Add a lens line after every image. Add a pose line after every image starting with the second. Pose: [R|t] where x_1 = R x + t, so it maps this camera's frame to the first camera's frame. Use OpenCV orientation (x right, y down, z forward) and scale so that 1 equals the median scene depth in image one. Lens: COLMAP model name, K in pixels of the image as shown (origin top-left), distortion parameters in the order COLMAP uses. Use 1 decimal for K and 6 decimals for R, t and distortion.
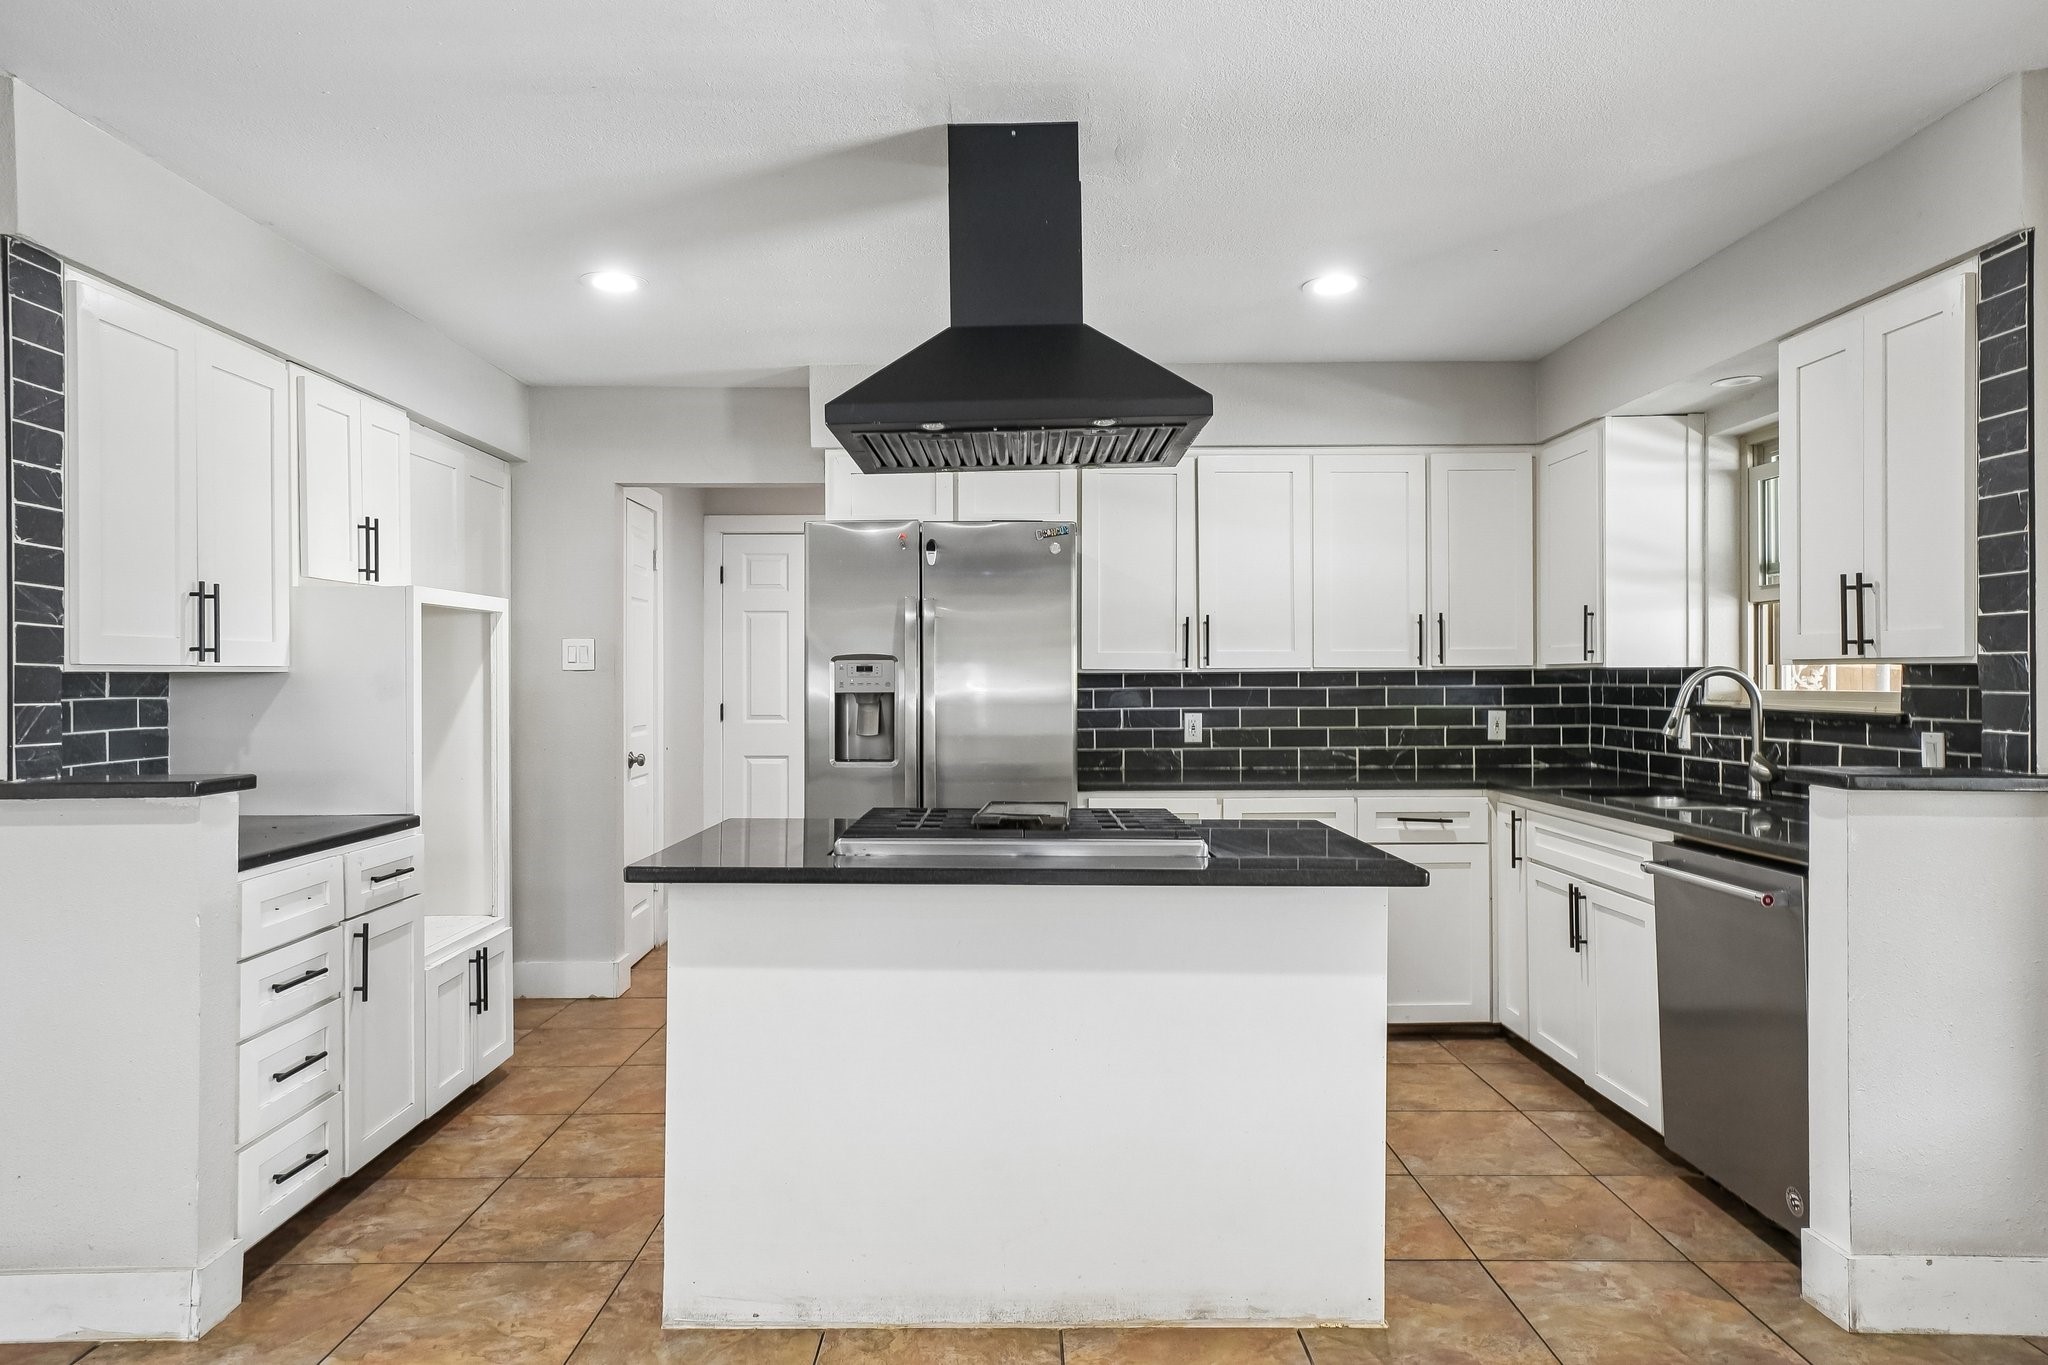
lens RADIAL K [[1263.6, 0, 1004.3], [0, 1263.6, 683.9], [0, 0, 1]] dist [0.002607, 0.004371]
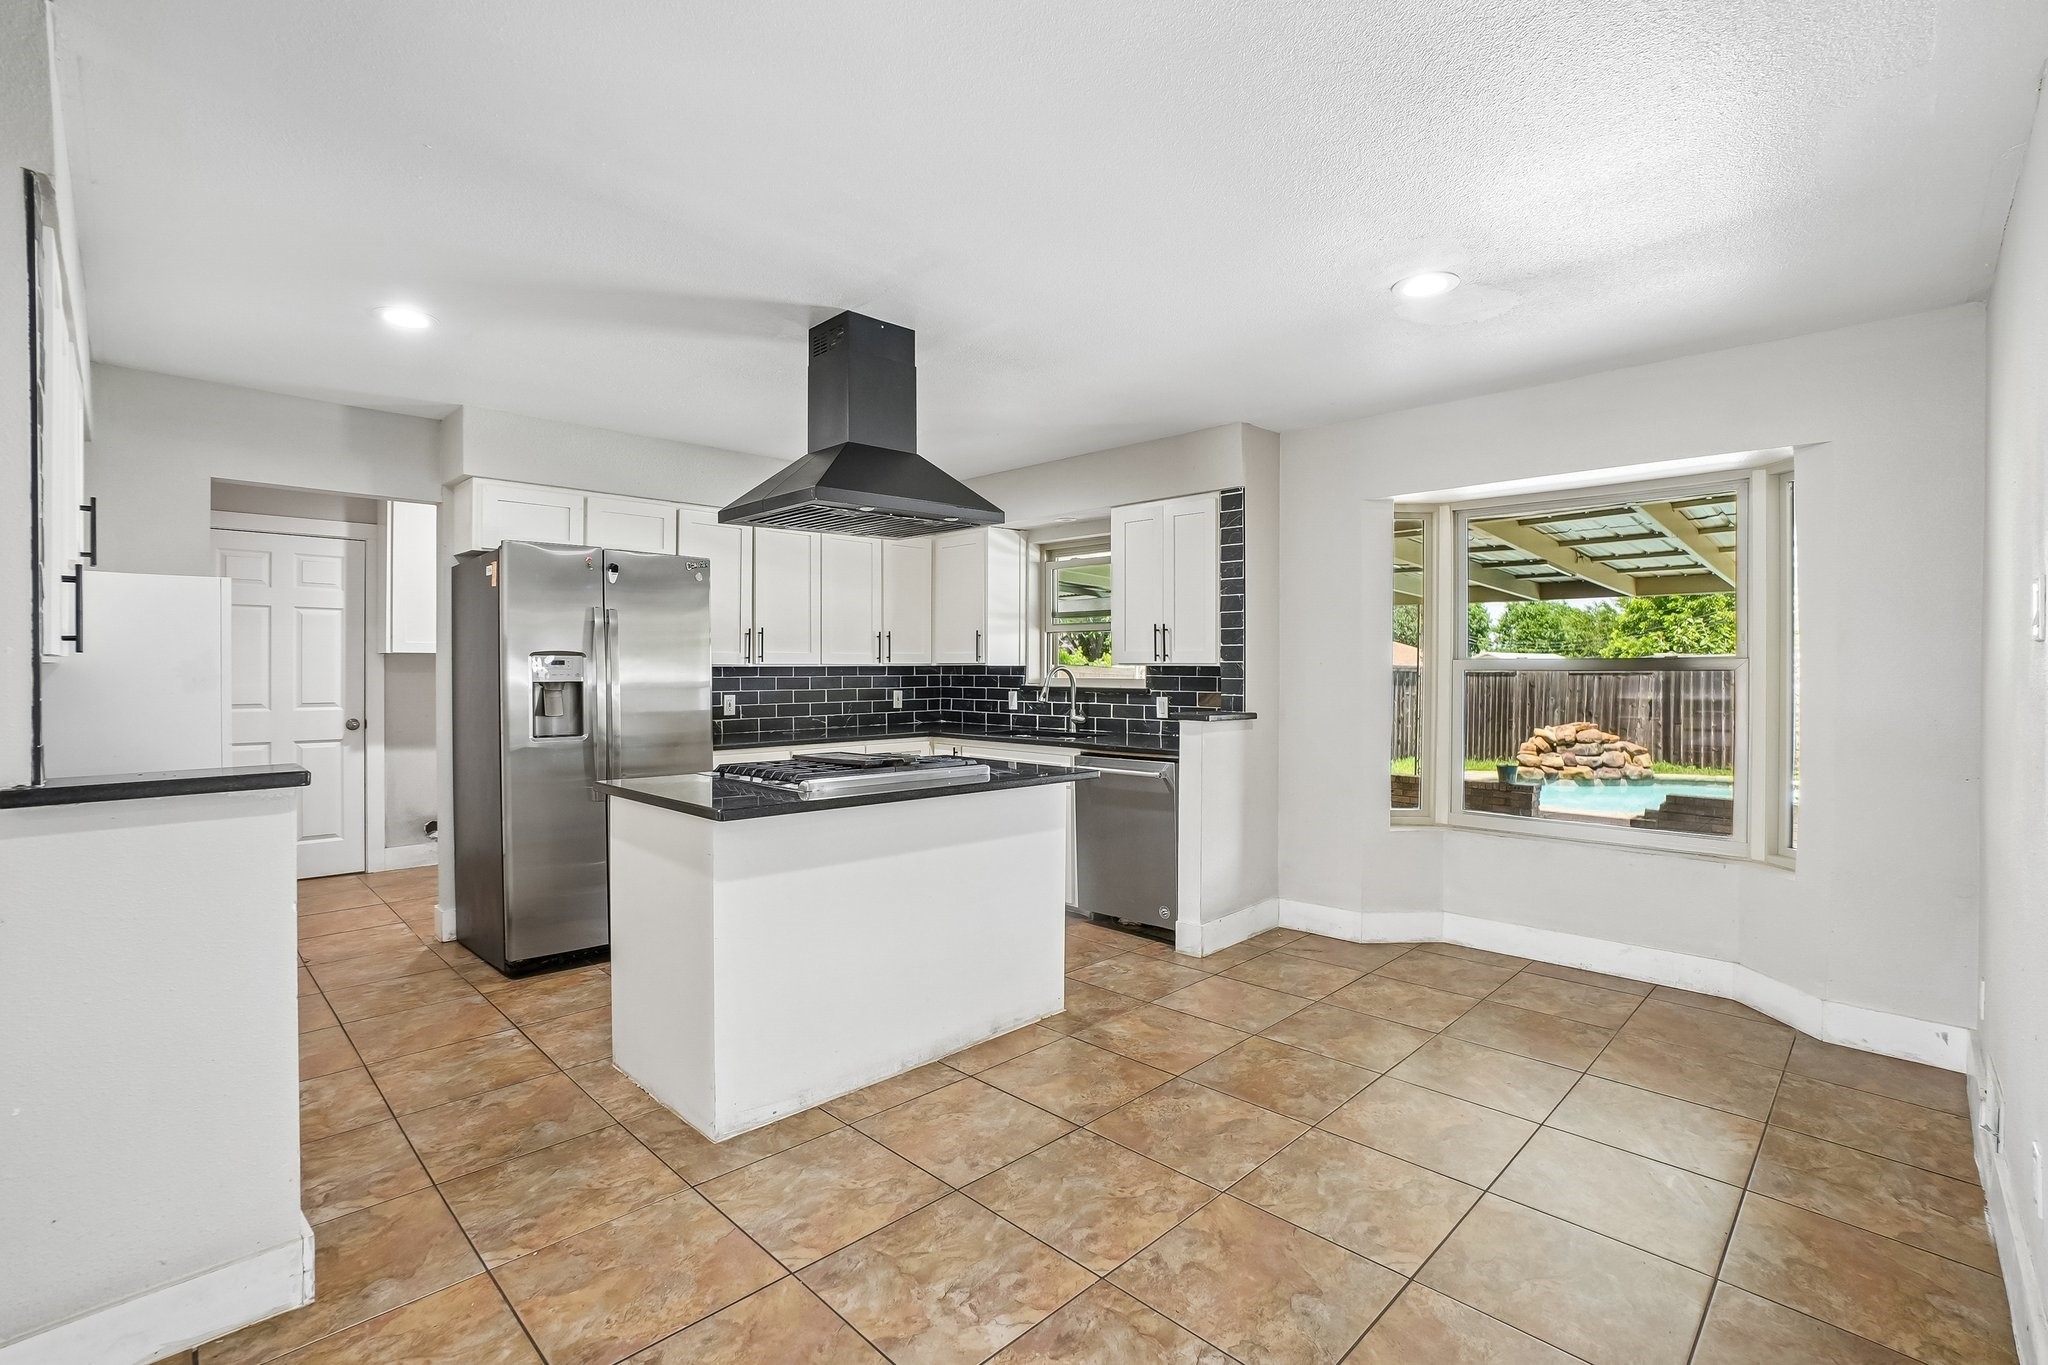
lens RADIAL K [[925.6, 0, 1013.1], [0, 925.6, 679.2], [0, 0, 1]] dist [-0.061712, 0.017253]
pose [[0.703825, -0.003824, 0.710363, -0.483798], [-0.000734, 0.999981, 0.006111, -0.001512], [-0.710373, -0.004822, 0.703809, 0.050510]]
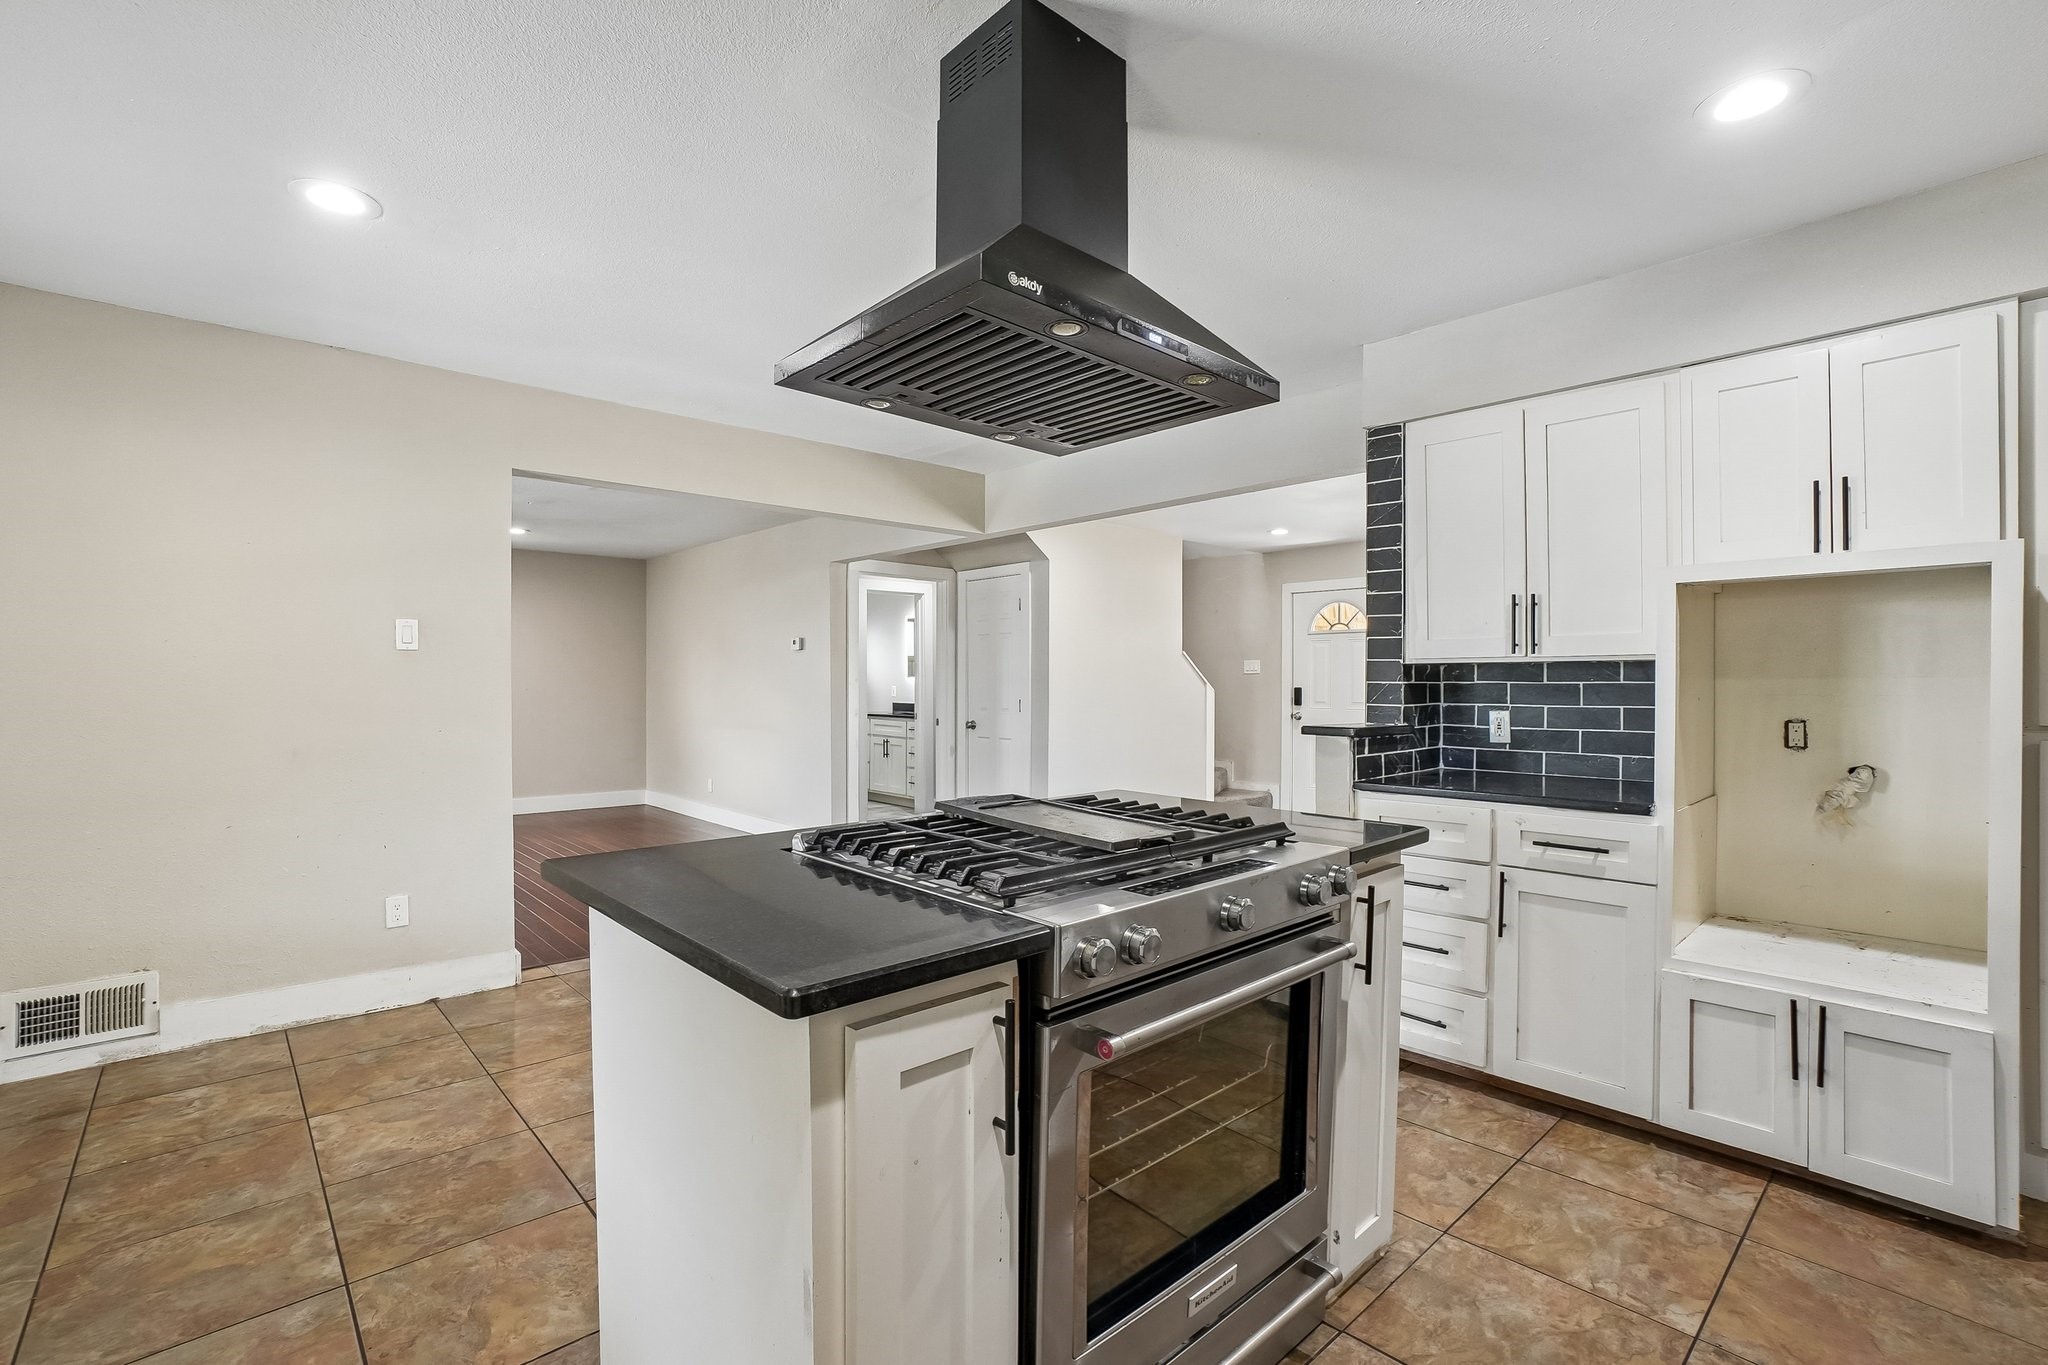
lens RADIAL K [[919.0, 0, 998.3], [0, 919.0, 677.5], [0, 0, 1]] dist [-0.058681, 0.016015]
pose [[-0.743441, -0.005316, -0.668780, 0.332468], [-0.006337, 0.999980, -0.000905, 0.009574], [0.668771, 0.003566, -0.743460, 1.065143]]
